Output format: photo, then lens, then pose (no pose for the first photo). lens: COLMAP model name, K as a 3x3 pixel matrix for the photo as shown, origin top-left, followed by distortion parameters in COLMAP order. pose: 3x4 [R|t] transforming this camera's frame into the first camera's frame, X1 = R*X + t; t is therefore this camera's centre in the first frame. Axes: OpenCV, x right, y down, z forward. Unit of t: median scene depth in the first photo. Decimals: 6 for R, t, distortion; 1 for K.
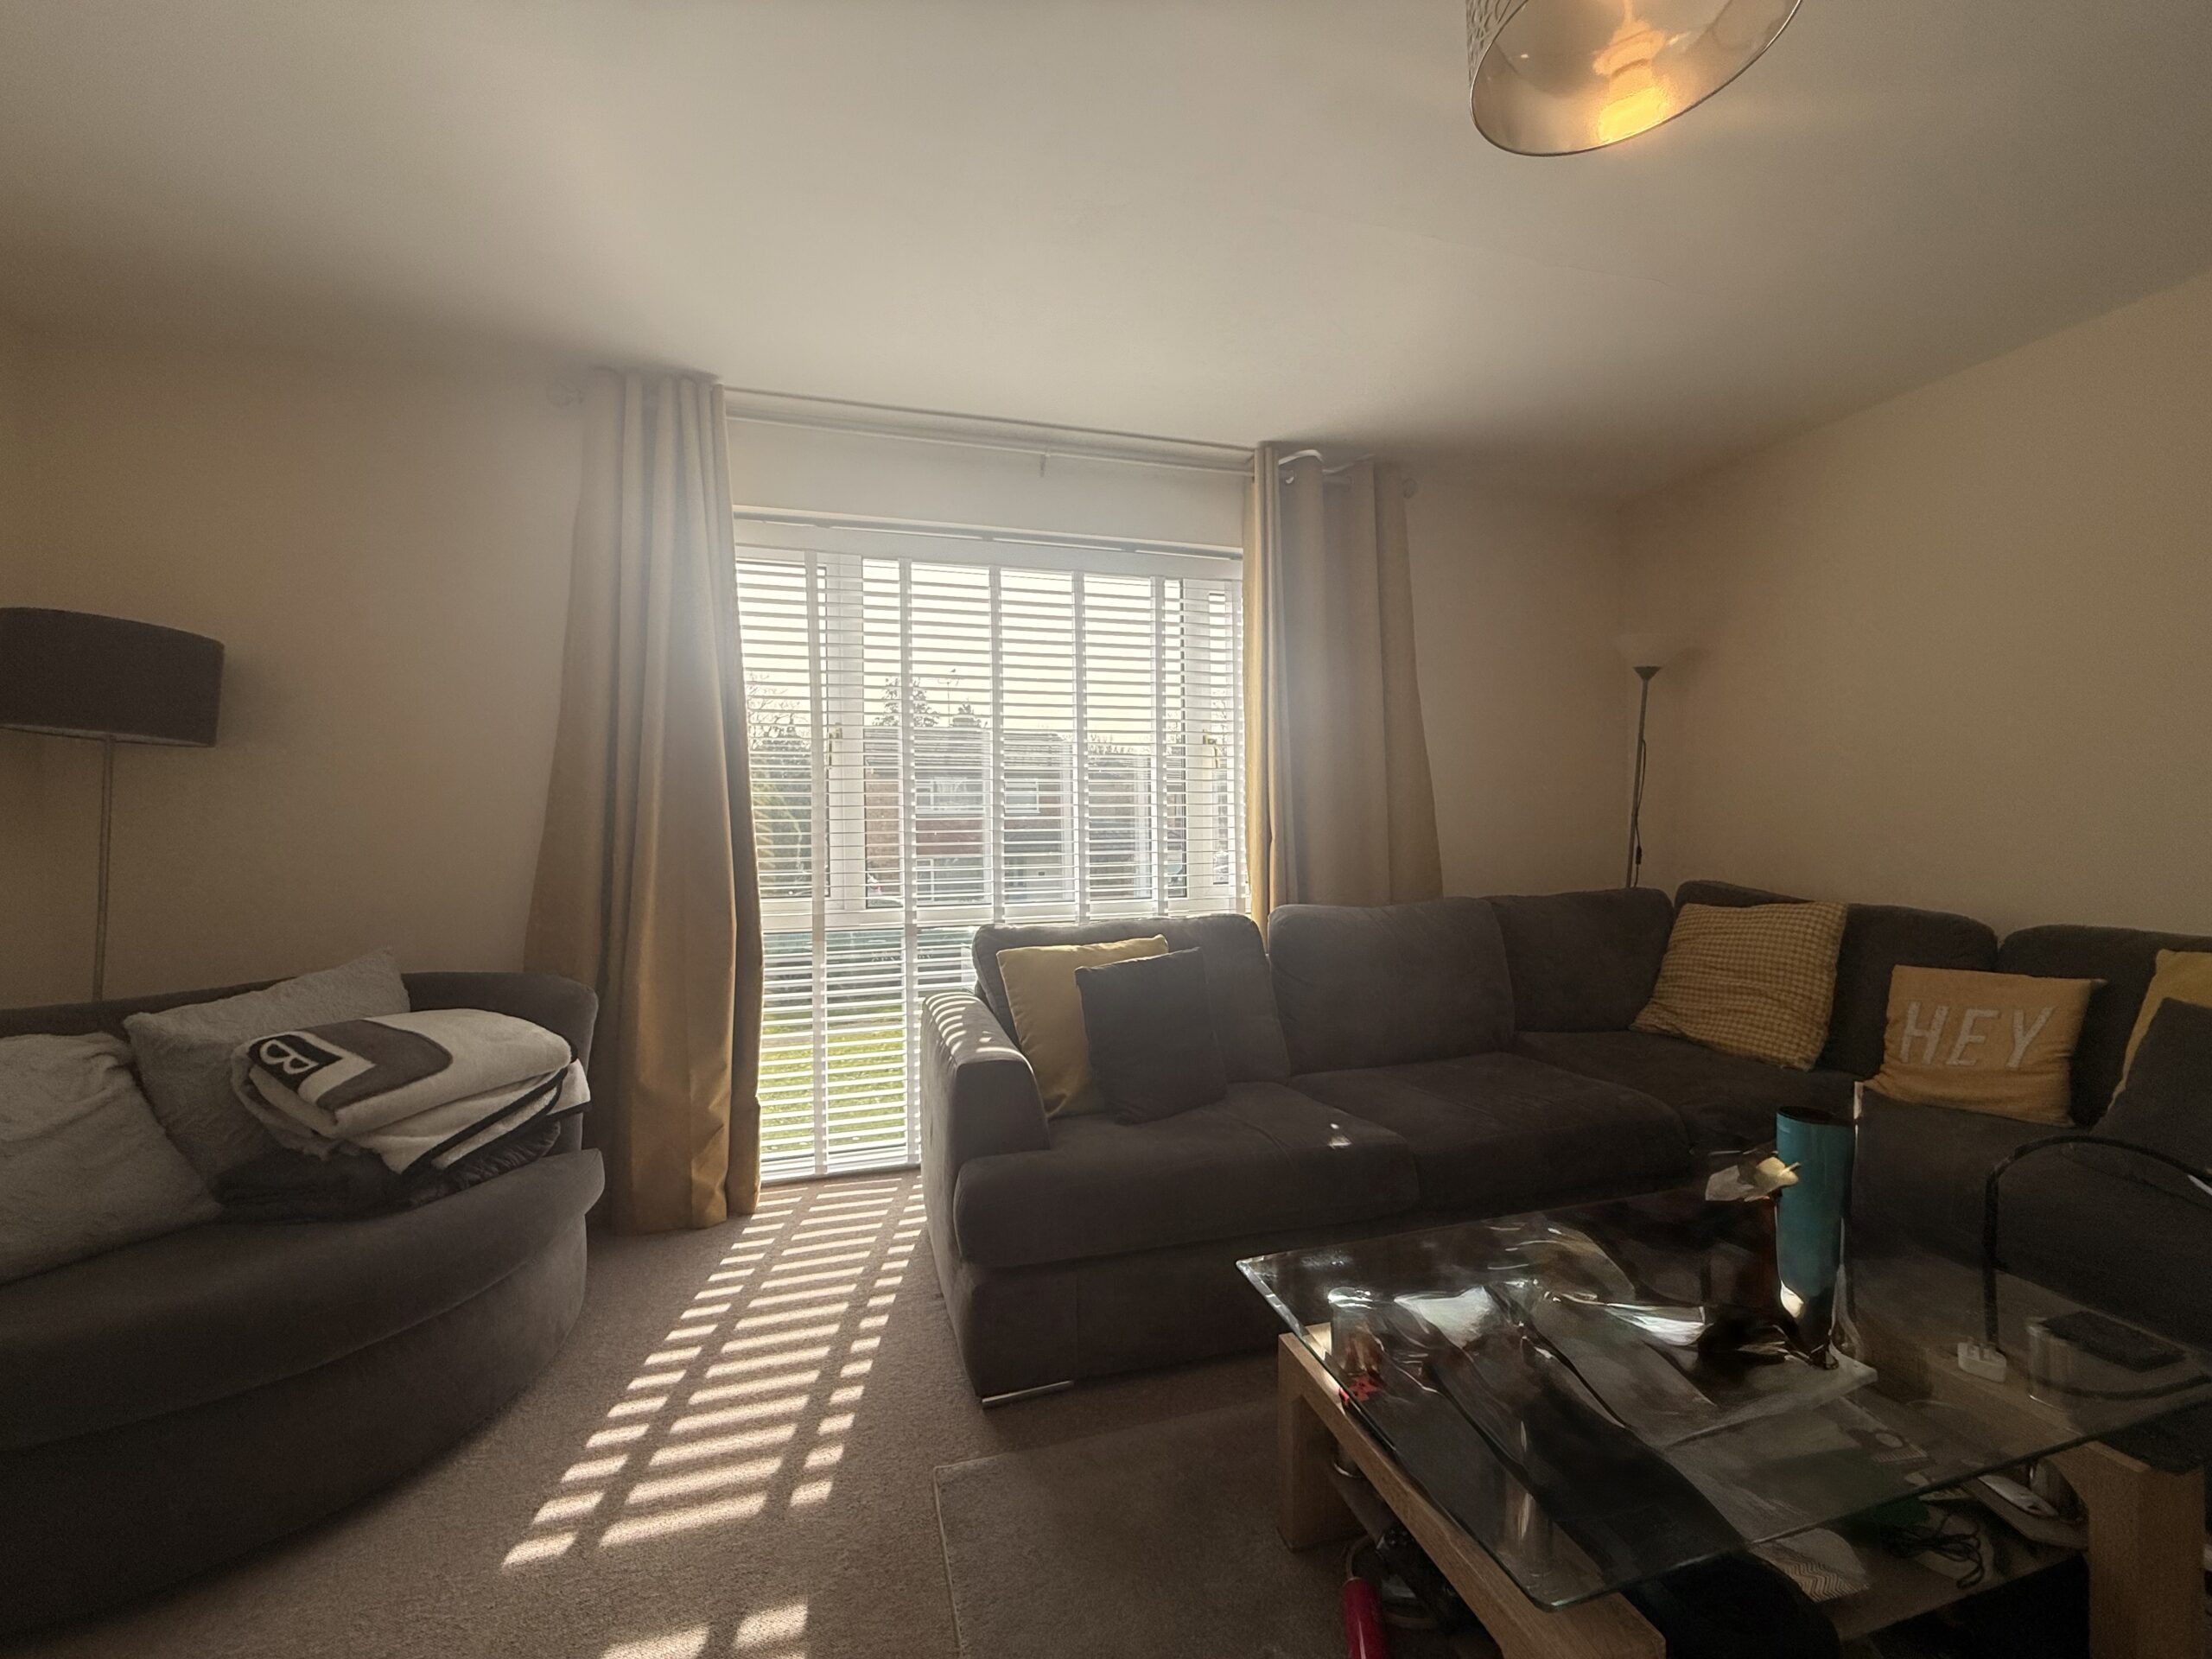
lens RADIAL K [[883.6, 0, 1095.7], [0, 883.6, 817.7], [0, 0, 1]] dist [-0.002868, -0.000253]
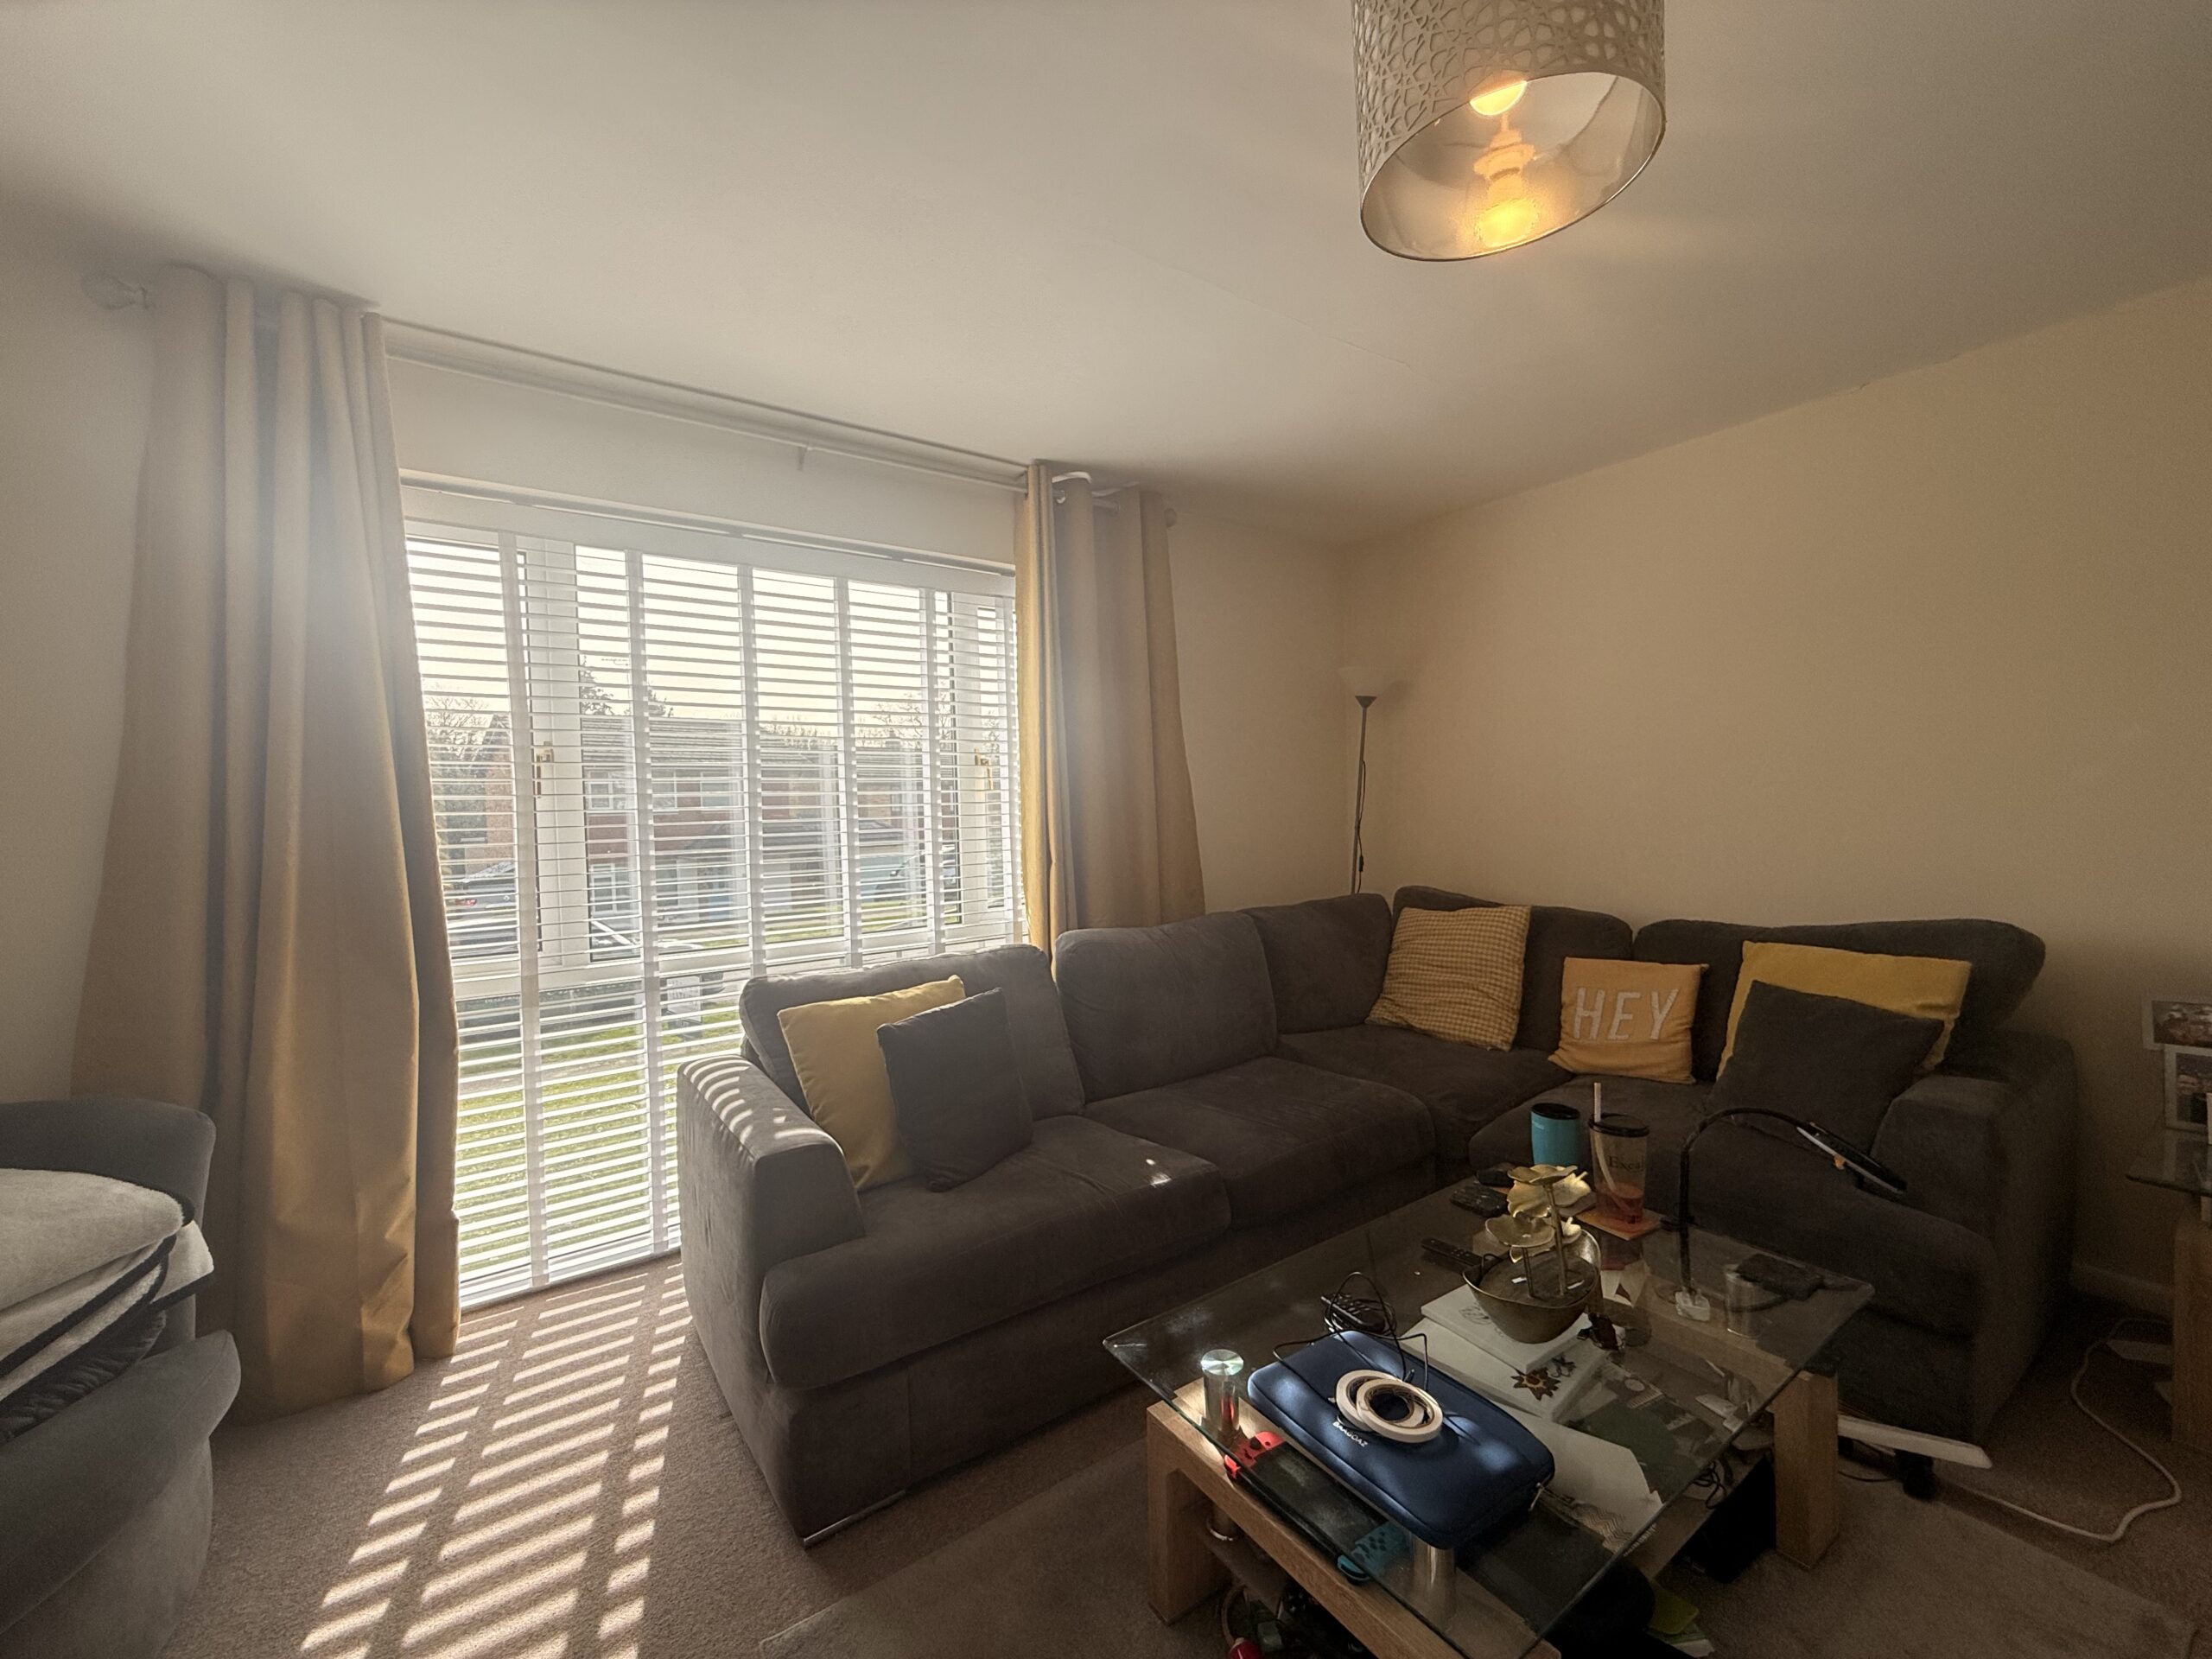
lens RADIAL K [[883.6, 0, 1107.0], [0, 883.6, 822.1], [0, 0, 1]] dist [-0.002868, -0.000253]
pose [[0.946198, -0.018720, 0.323047, -0.081082], [0.014561, 0.999777, 0.015288, -0.047139], [-0.323262, -0.009761, 0.946259, 0.053907]]
